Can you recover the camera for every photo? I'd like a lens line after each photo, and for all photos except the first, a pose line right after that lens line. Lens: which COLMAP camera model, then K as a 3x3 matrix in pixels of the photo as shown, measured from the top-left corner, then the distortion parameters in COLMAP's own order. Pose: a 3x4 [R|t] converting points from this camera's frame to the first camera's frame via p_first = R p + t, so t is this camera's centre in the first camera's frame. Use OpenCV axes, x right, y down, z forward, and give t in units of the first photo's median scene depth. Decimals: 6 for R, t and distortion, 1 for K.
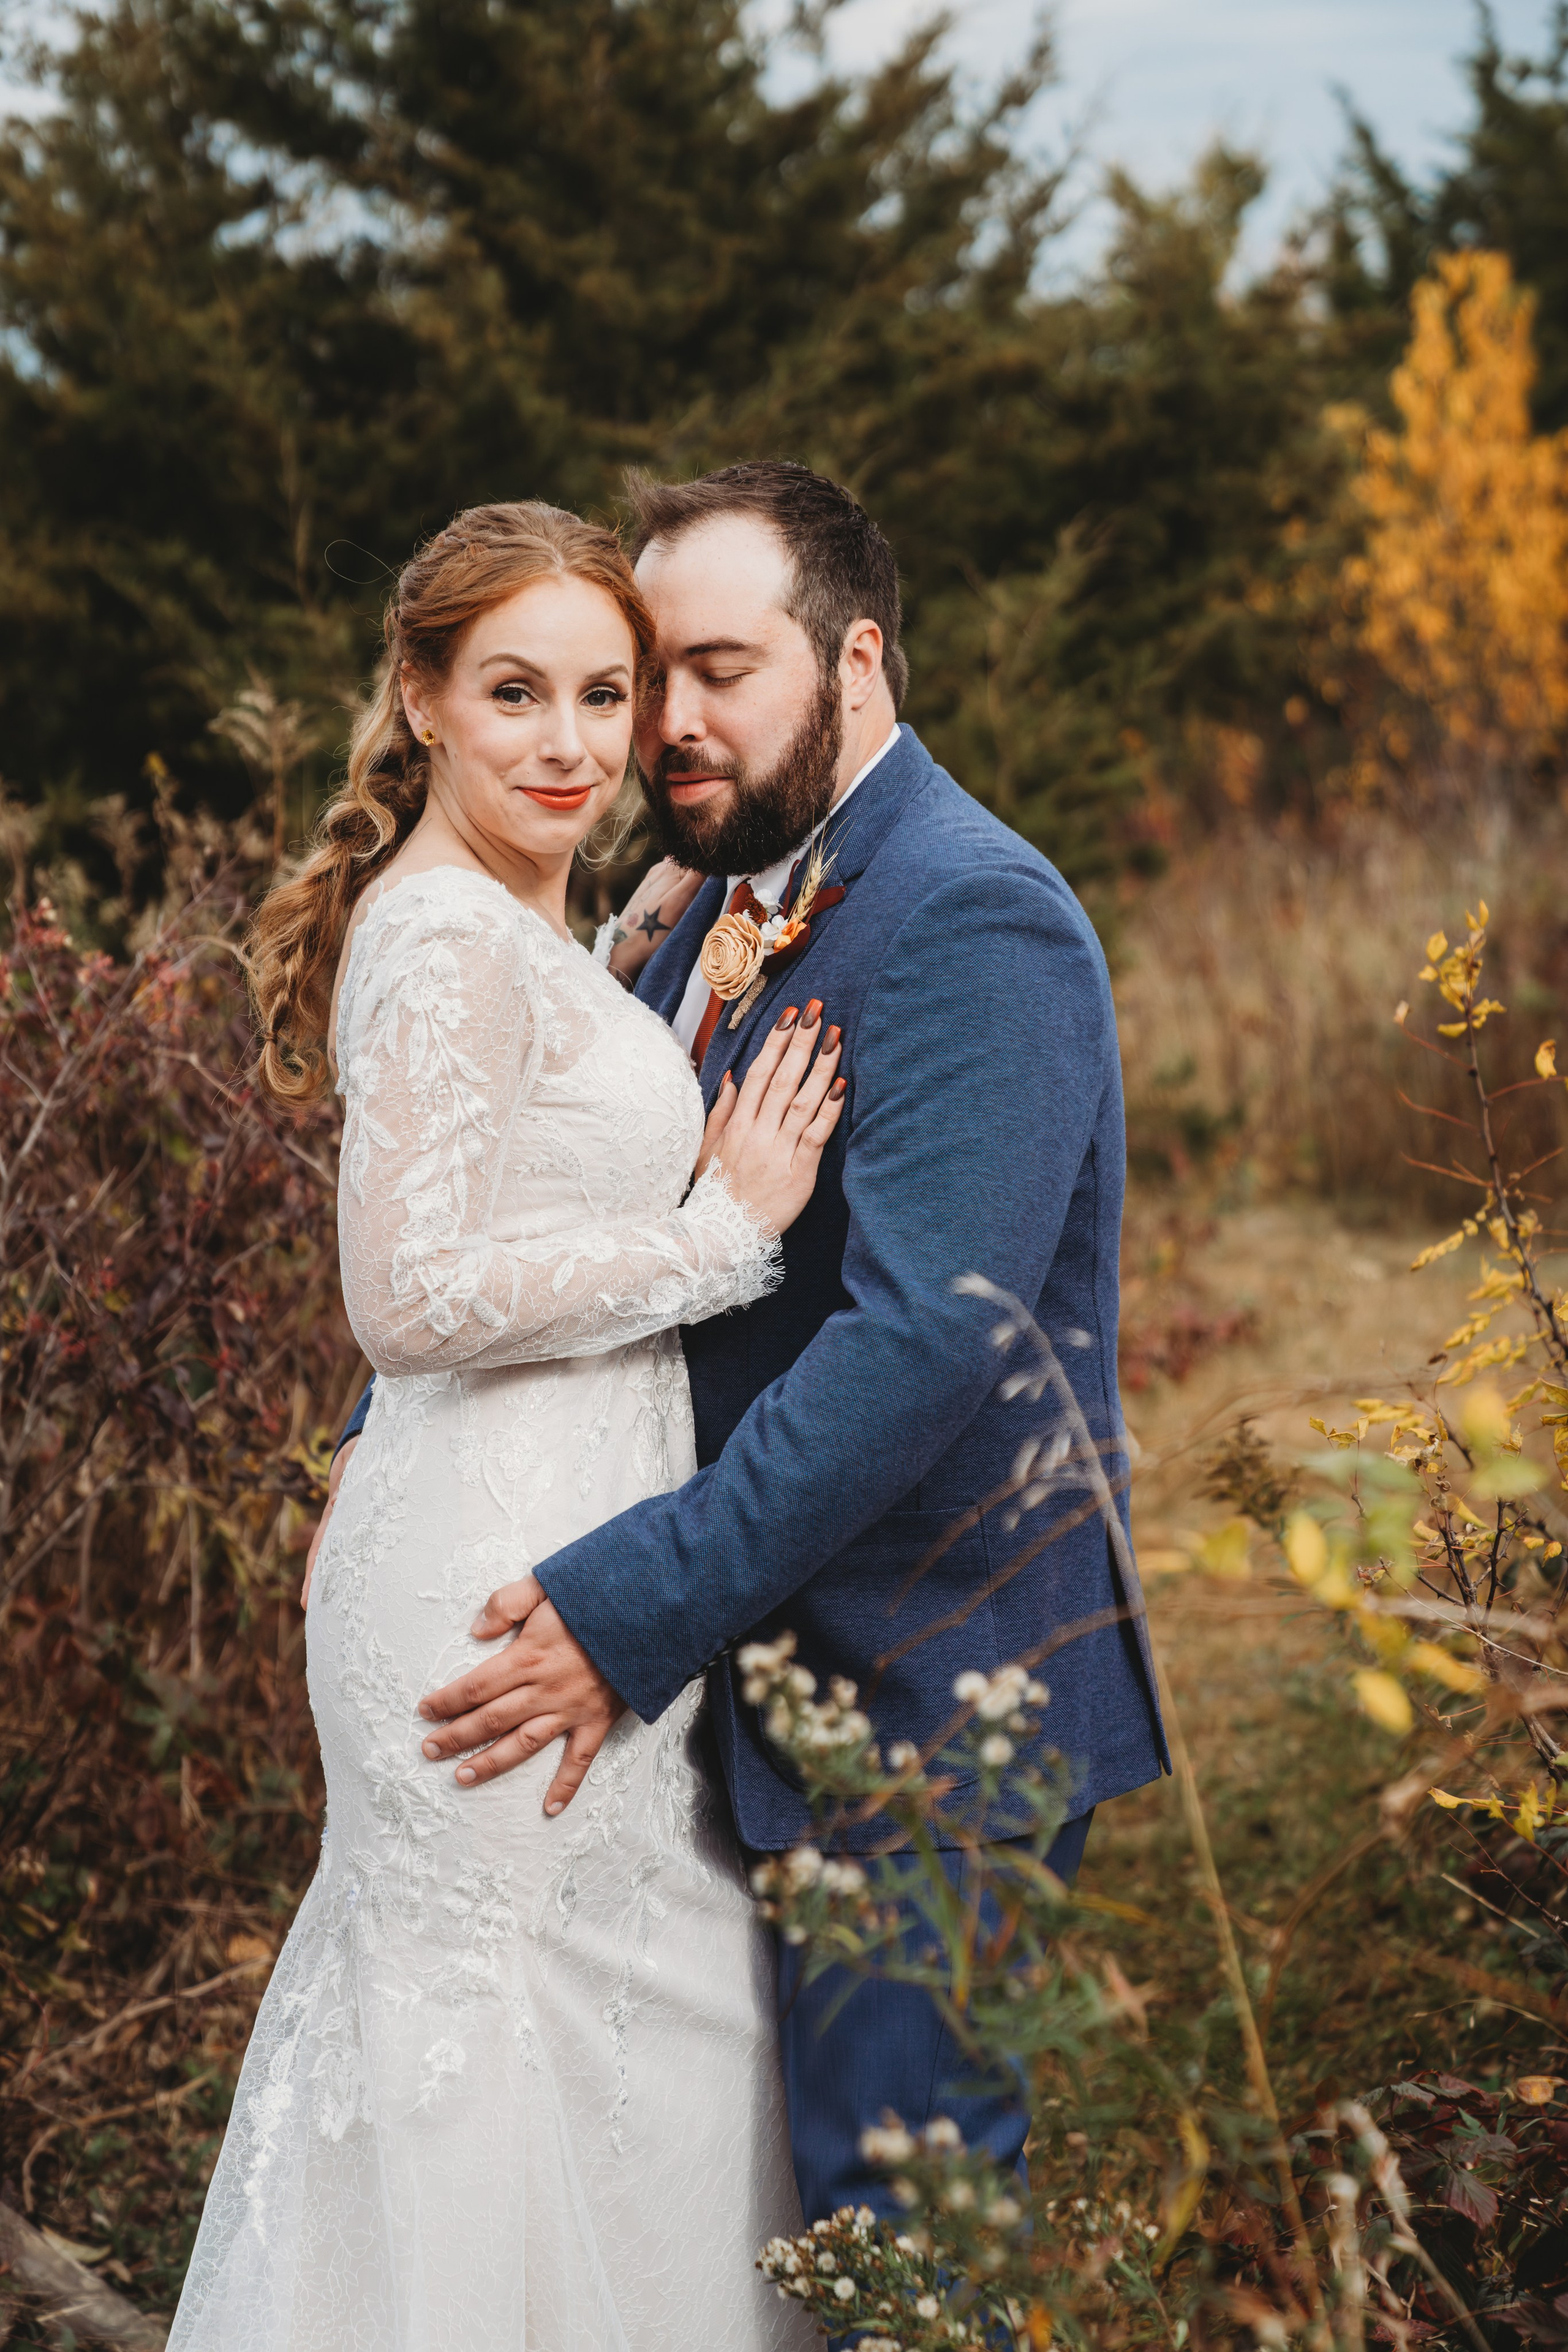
lens RADIAL K [[4915.0, 0, 782.1], [0, 4915.0, 1181.4], [0, 0, 1]] dist [-0.060165, 0.000000]
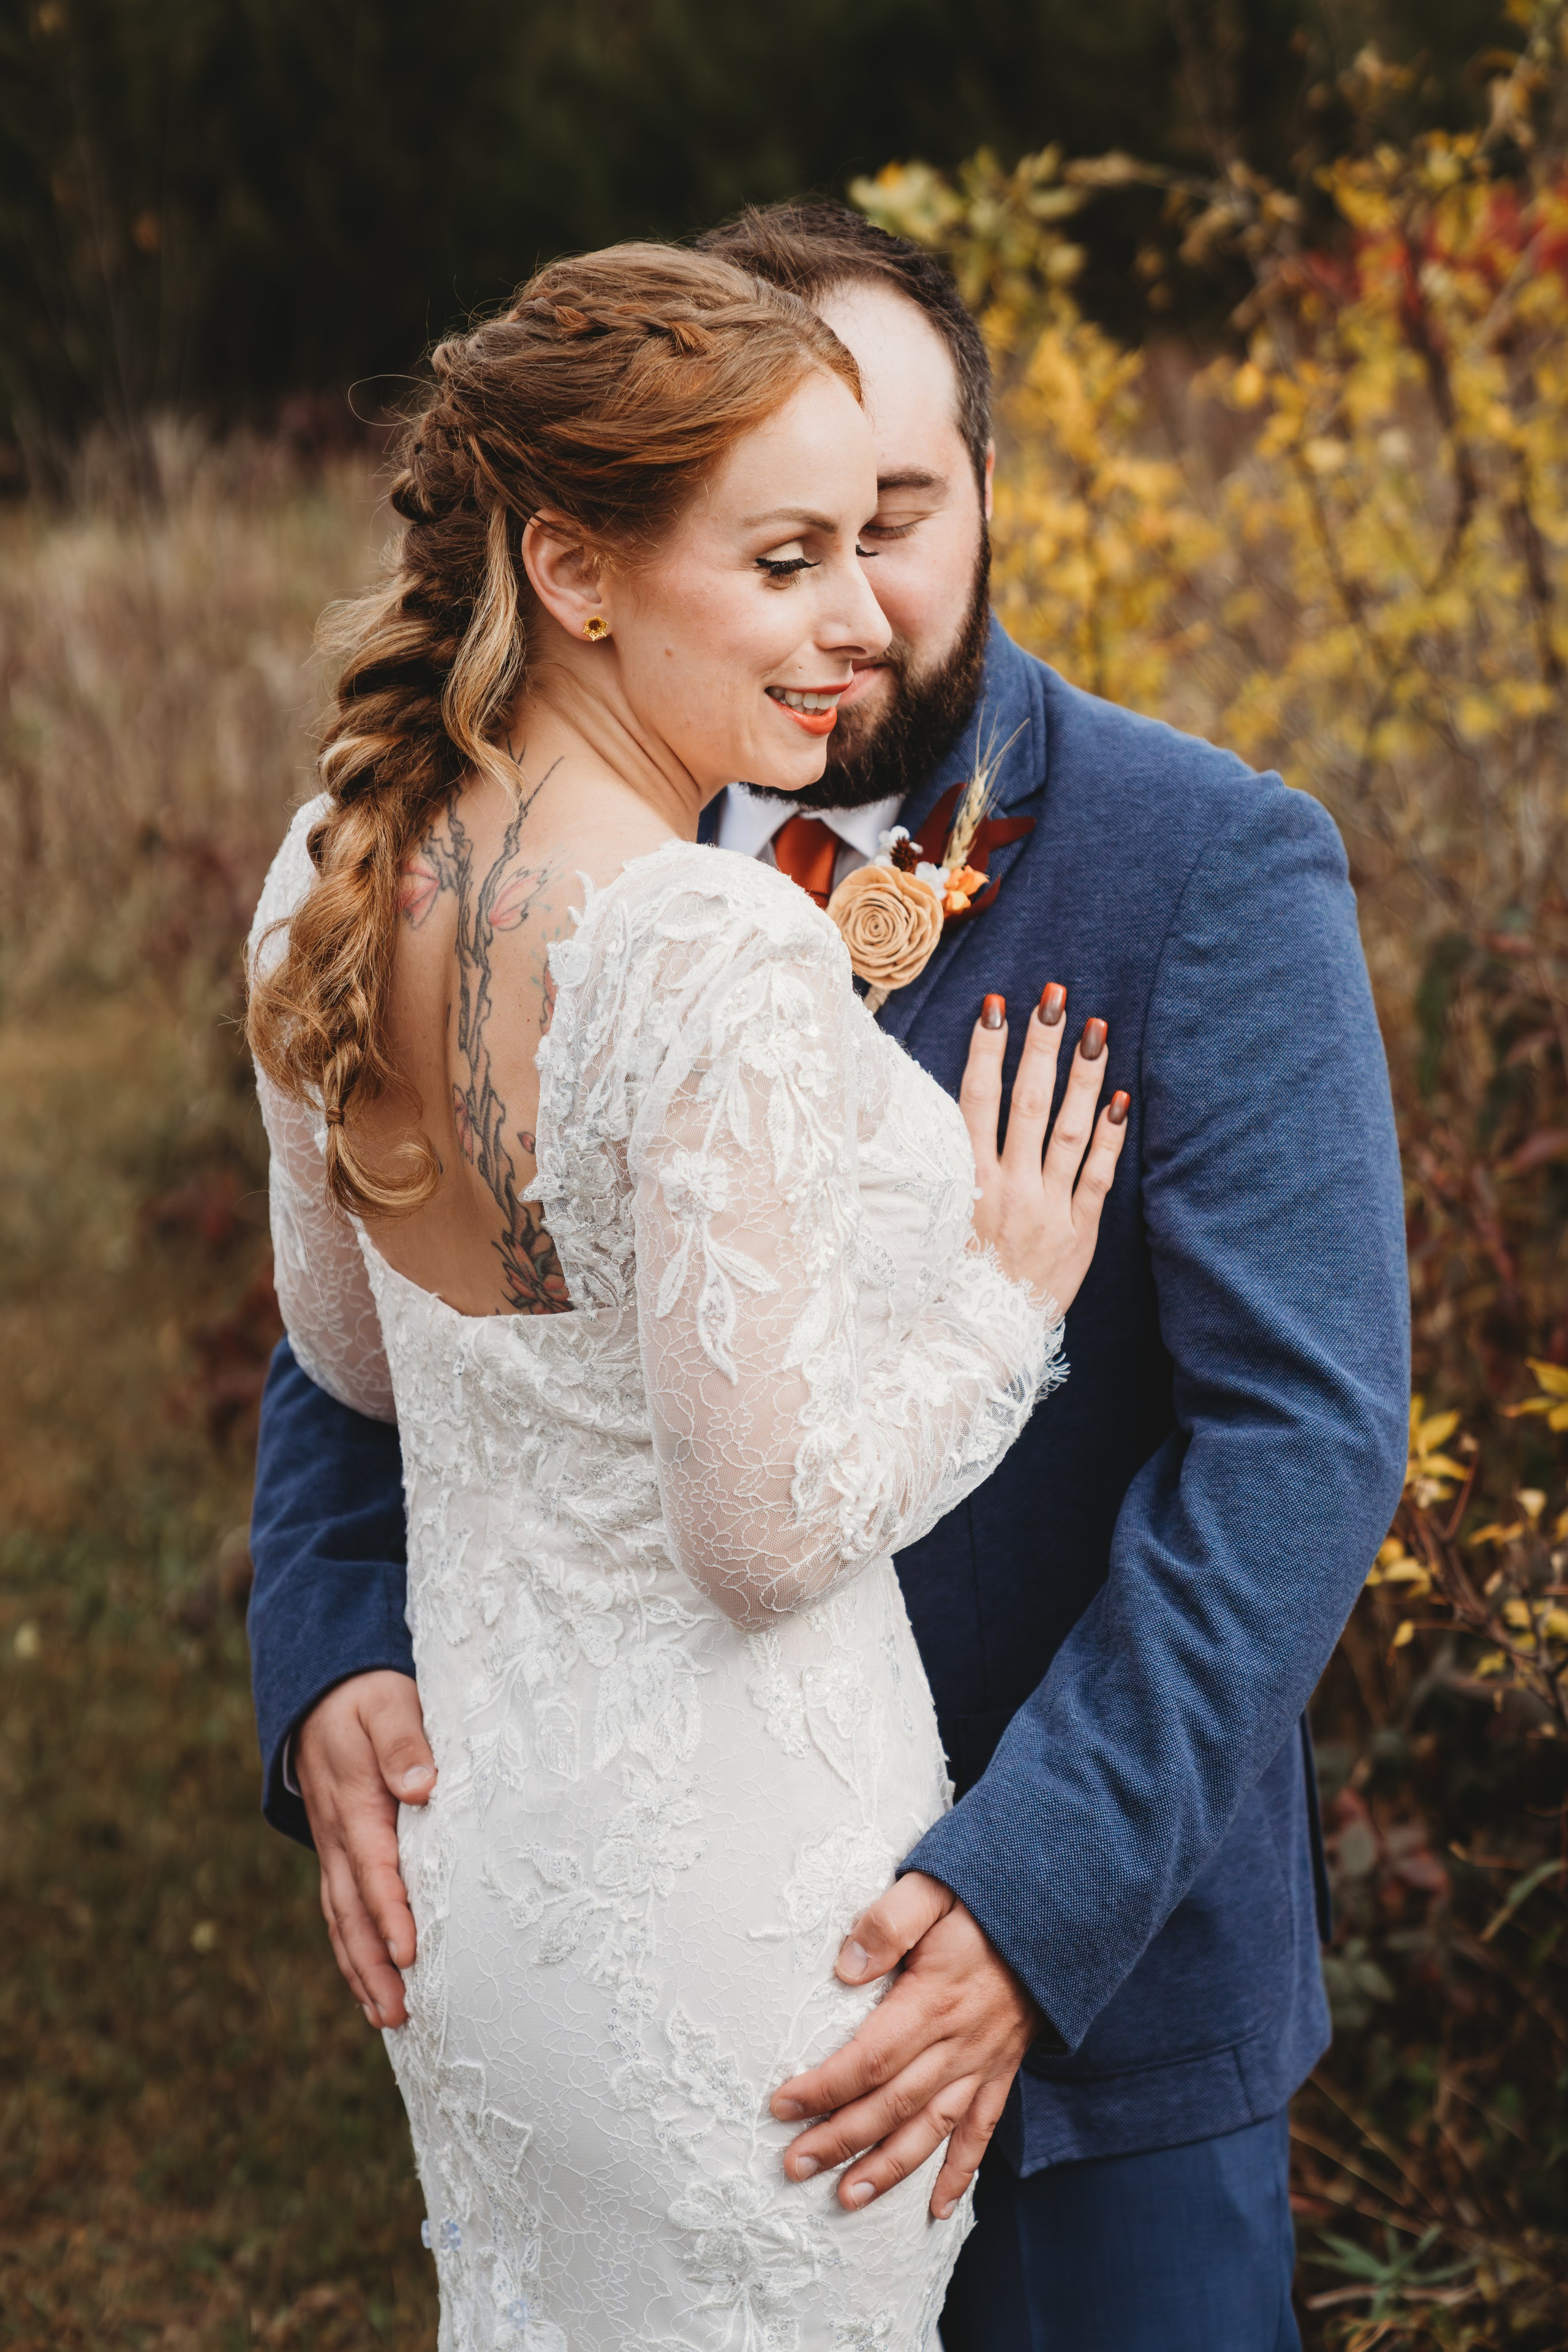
lens RADIAL K [[4114.9, 0, 787.7], [0, 4114.9, 1153.5], [0, 0, 1]] dist [0.331215, 0.000000]
pose [[0.829653, -0.117042, 0.545873, -0.366365], [0.065874, 0.991470, 0.112464, -0.084409], [-0.554379, -0.057347, 0.830286, 0.535027]]
